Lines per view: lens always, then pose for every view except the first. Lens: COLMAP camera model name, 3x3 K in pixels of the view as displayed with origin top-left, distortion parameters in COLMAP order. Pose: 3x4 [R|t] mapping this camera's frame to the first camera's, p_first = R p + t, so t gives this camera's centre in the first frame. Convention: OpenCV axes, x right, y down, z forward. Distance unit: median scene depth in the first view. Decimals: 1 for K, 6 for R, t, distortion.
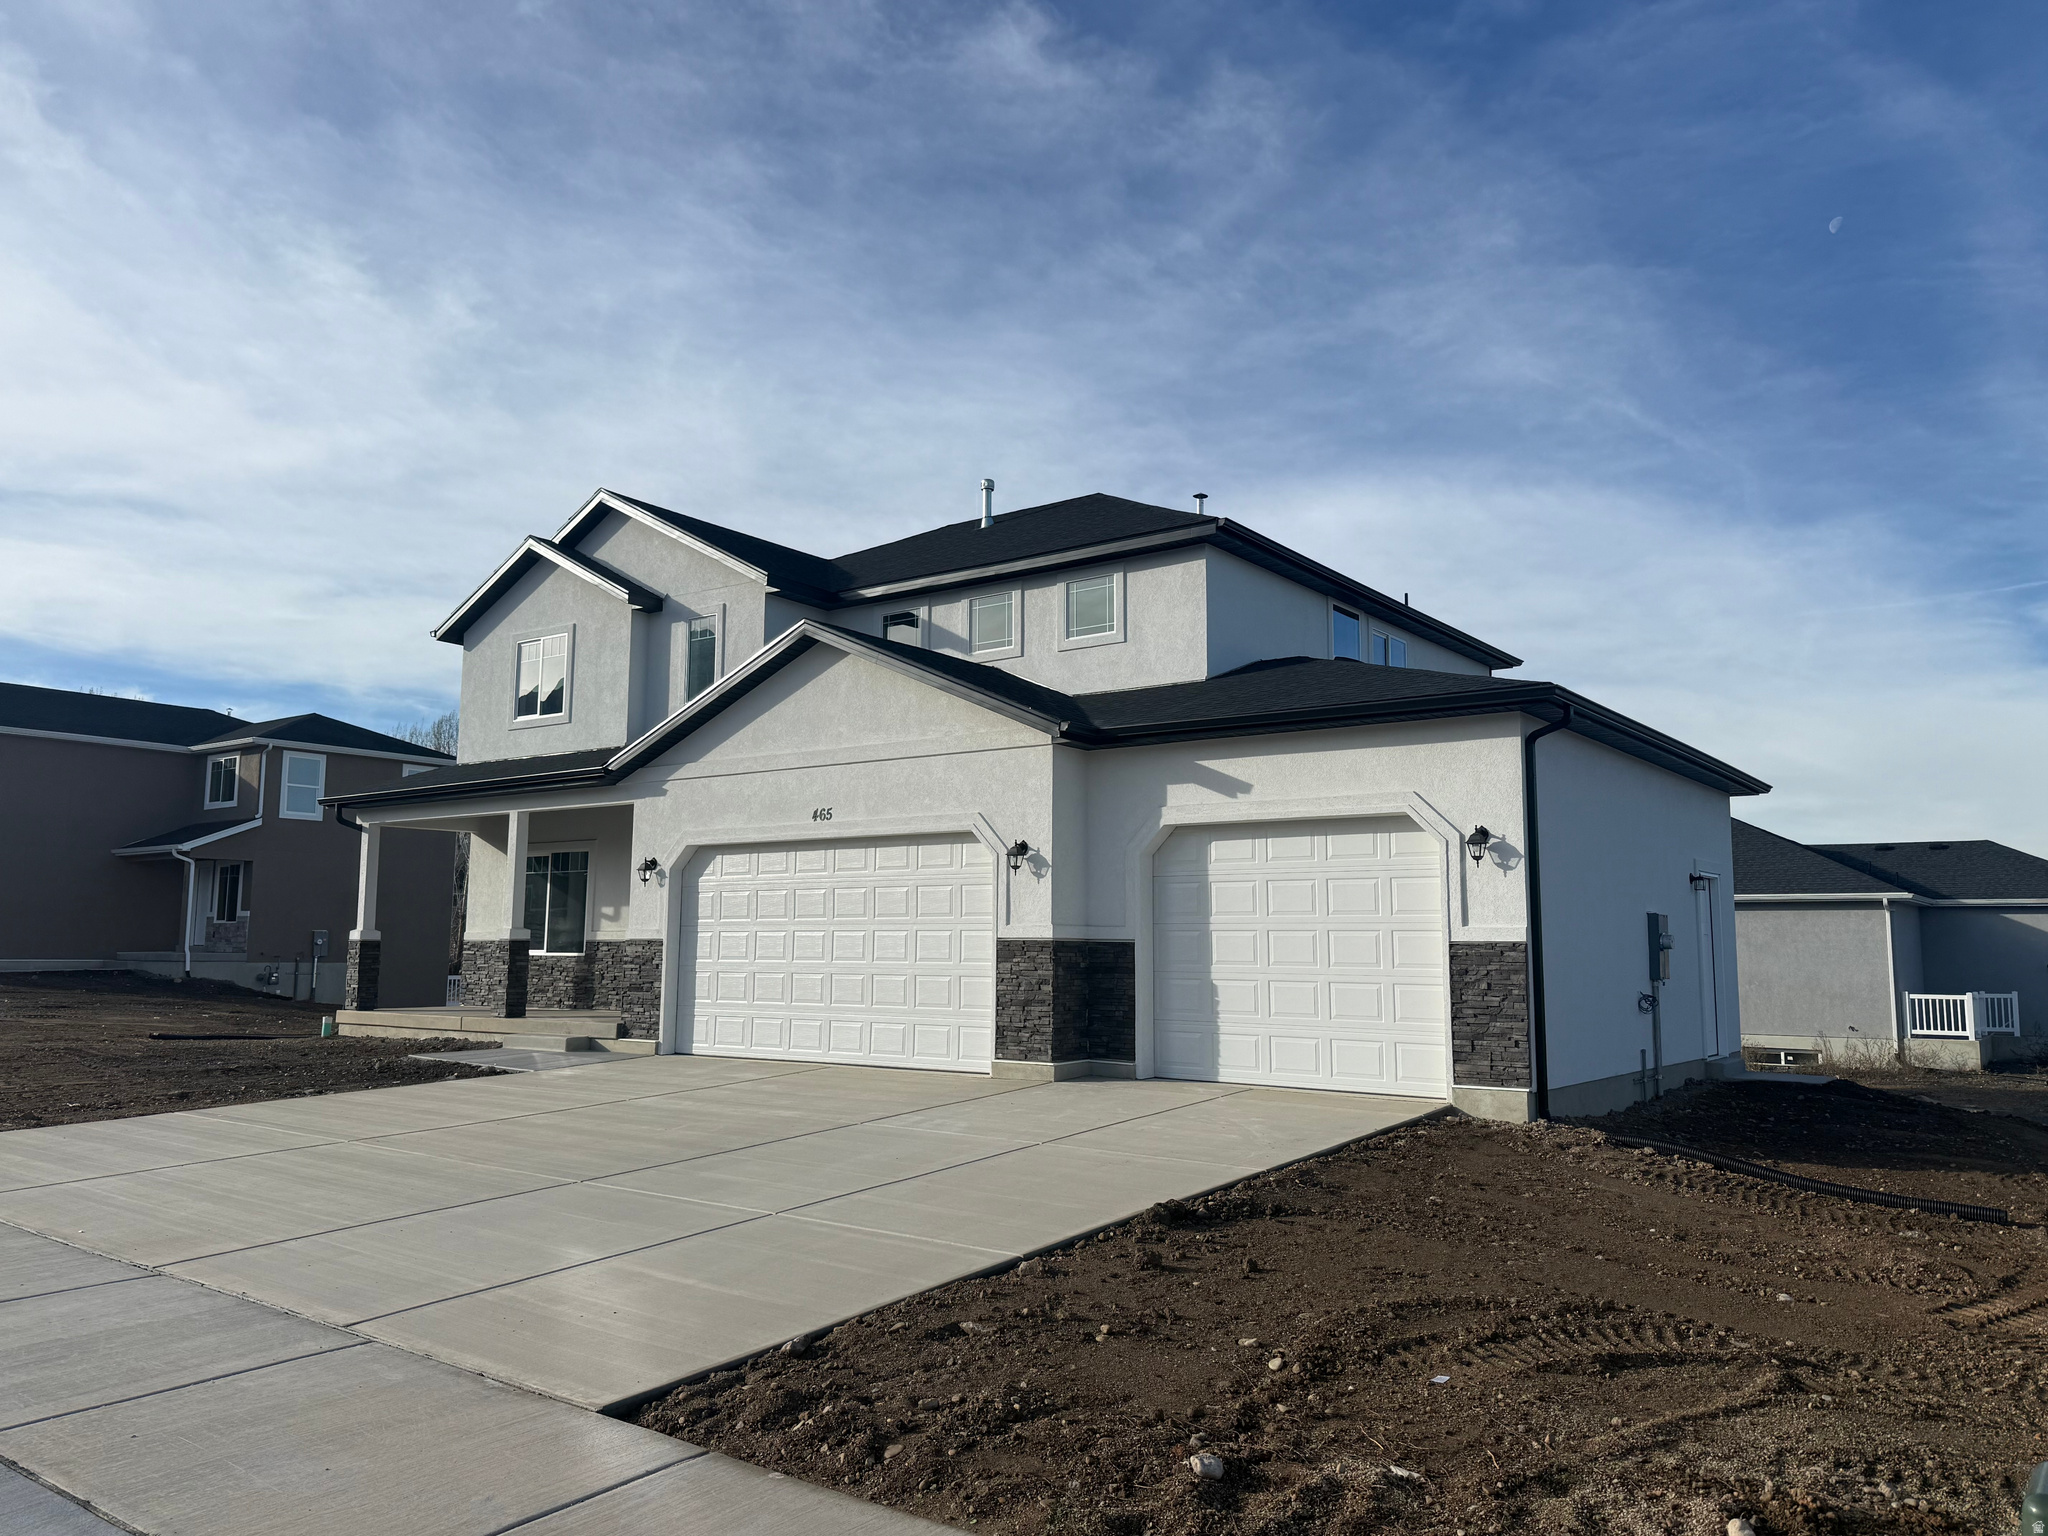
lens RADIAL K [[1452.1, 0, 1016.9], [0, 1452.1, 779.0], [0, 0, 1]] dist [0.128916, -0.173749]
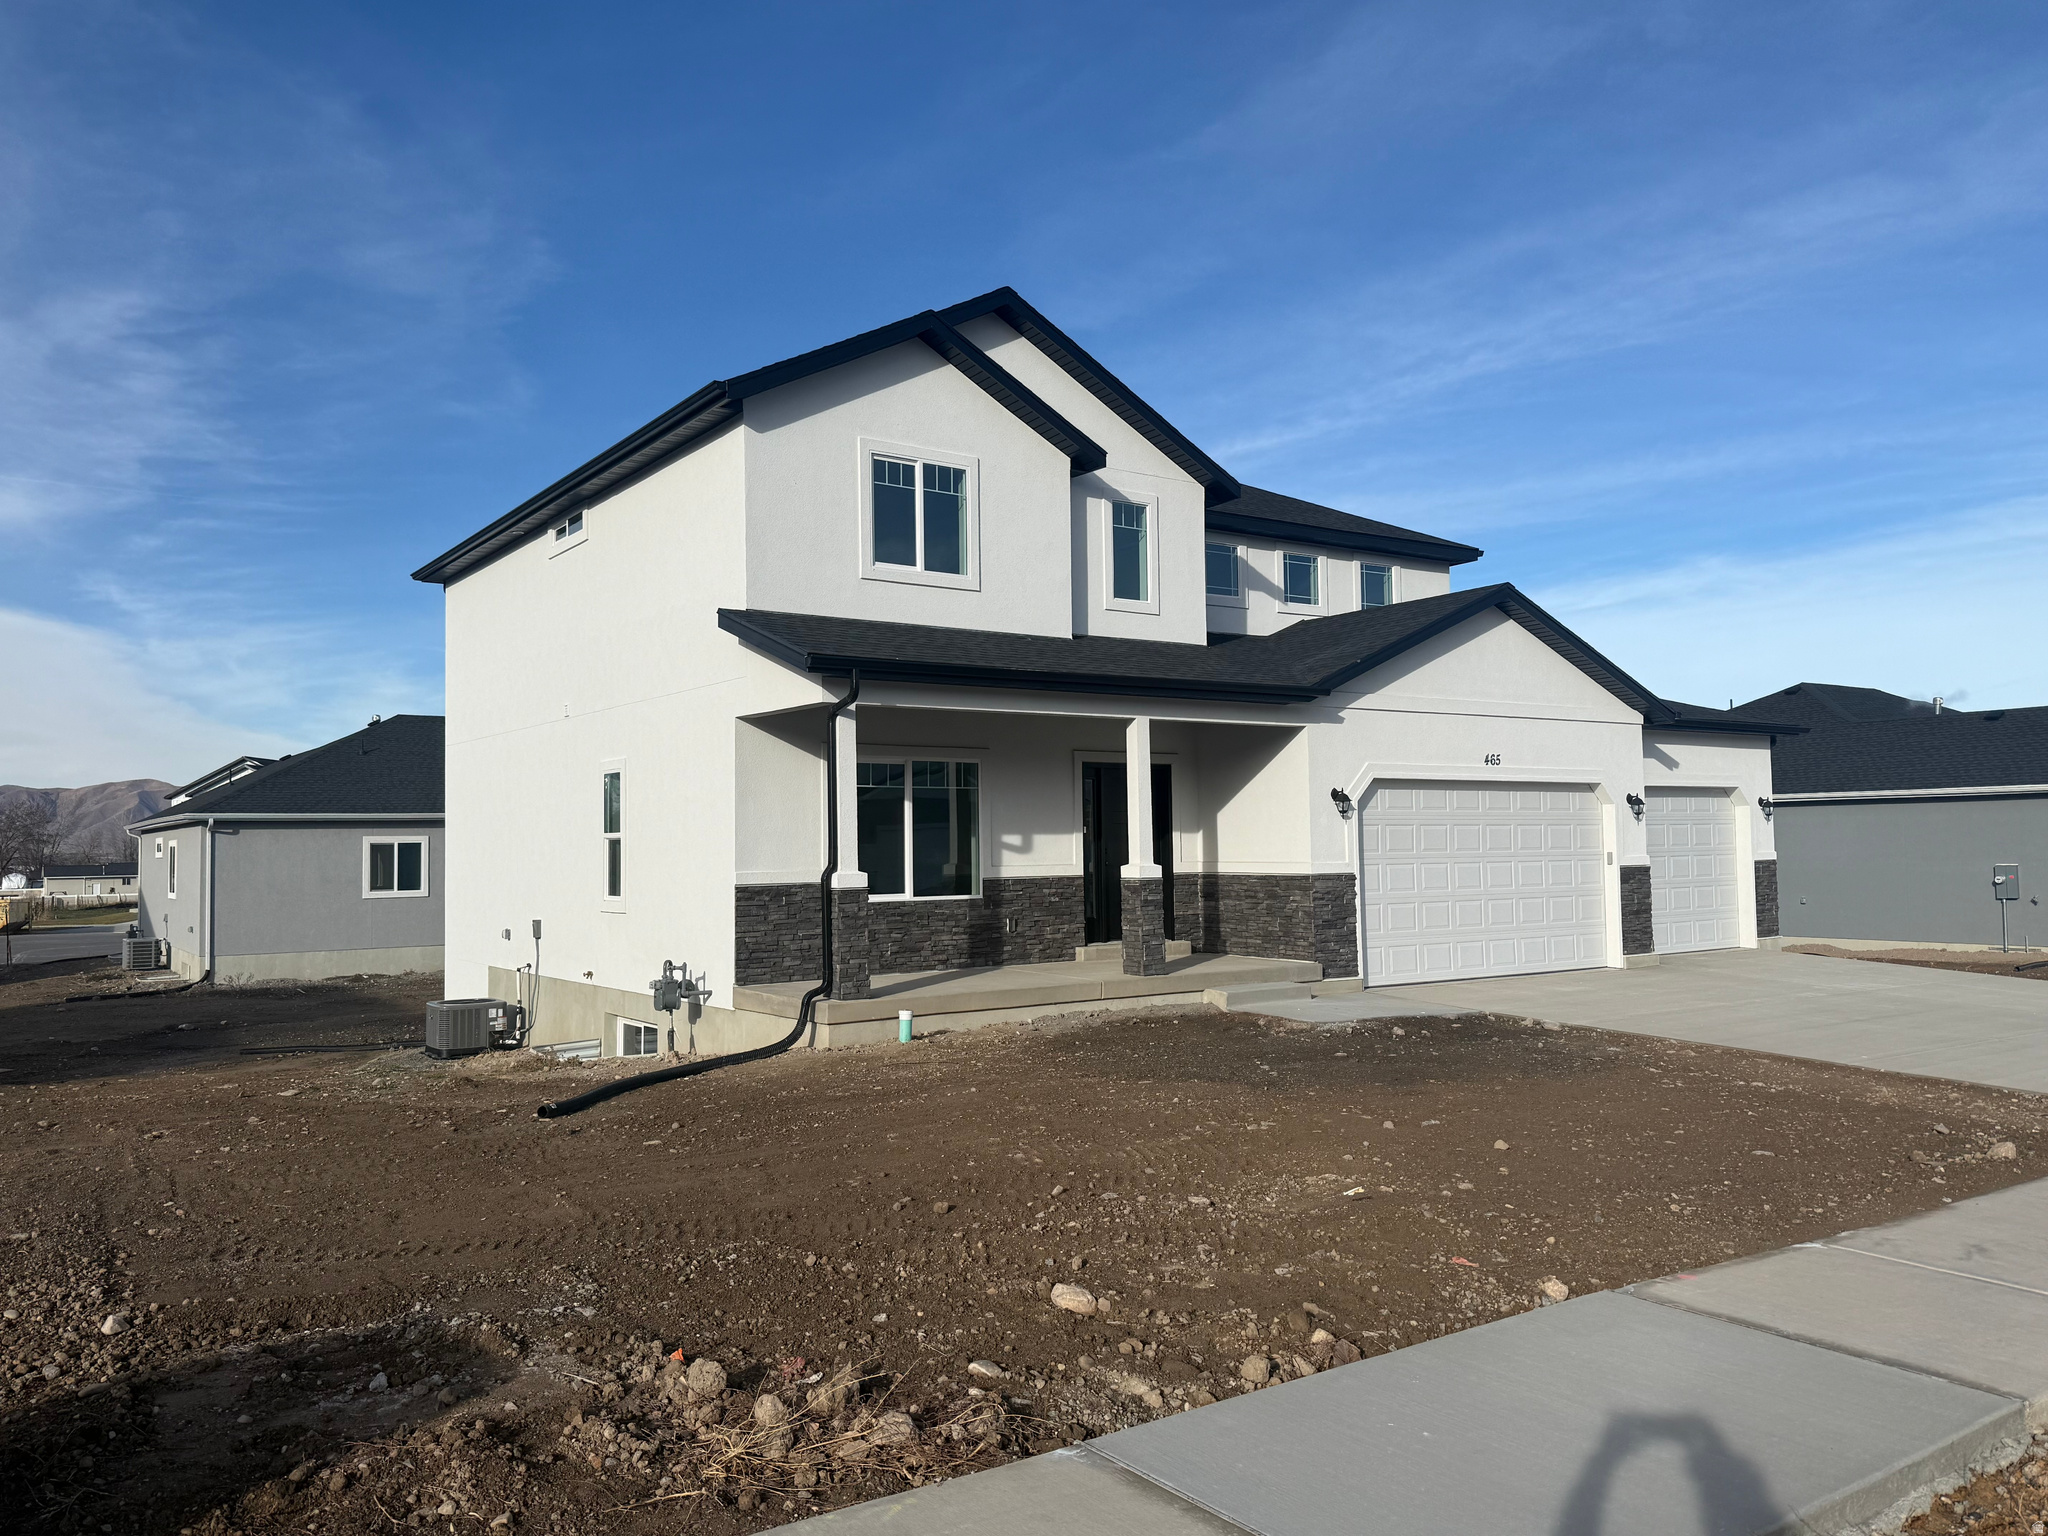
lens RADIAL K [[1519.9, 0, 970.9], [0, 1519.9, 803.3], [0, 0, 1]] dist [0.057035, -0.001237]
pose [[0.335990, 0.014447, 0.941755, -1.292524], [-0.094941, 0.995309, 0.018604, 0.069361], [-0.937068, -0.095661, 0.335785, 0.911611]]
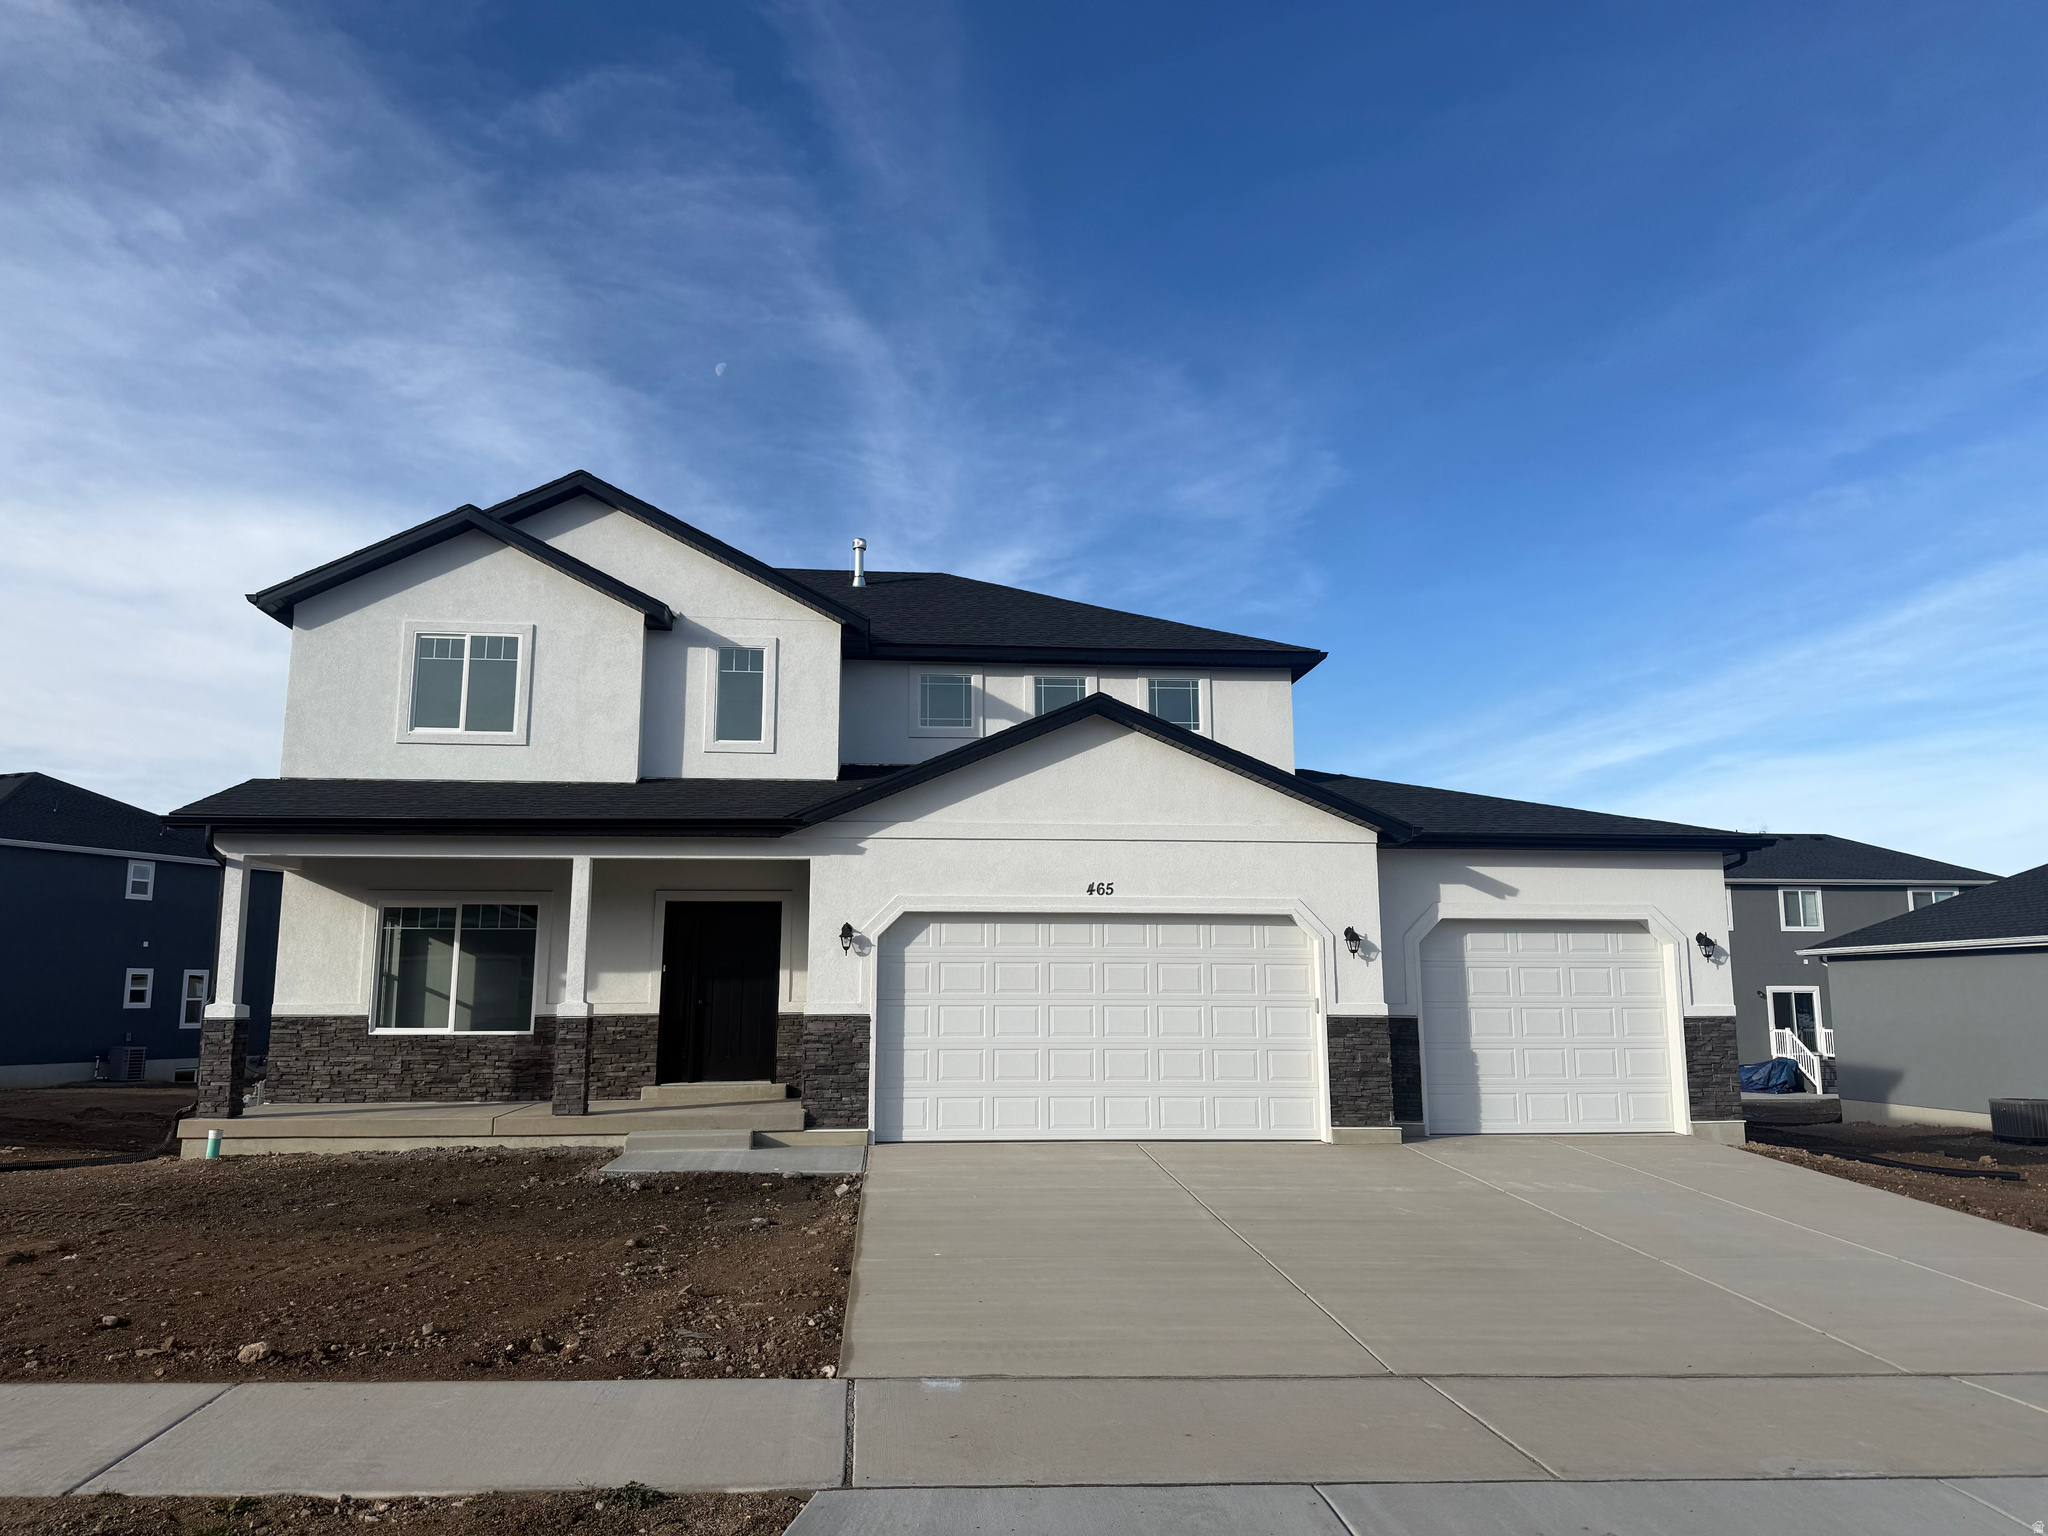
lens RADIAL K [[1445.2, 0, 987.6], [0, 1445.2, 766.5], [0, 0, 1]] dist [0.150563, -0.328899]
pose [[0.759752, 0.095512, 0.643160, -0.785615], [-0.070681, 0.995422, -0.064331, 0.009280], [-0.646360, 0.003417, 0.763025, 0.269093]]
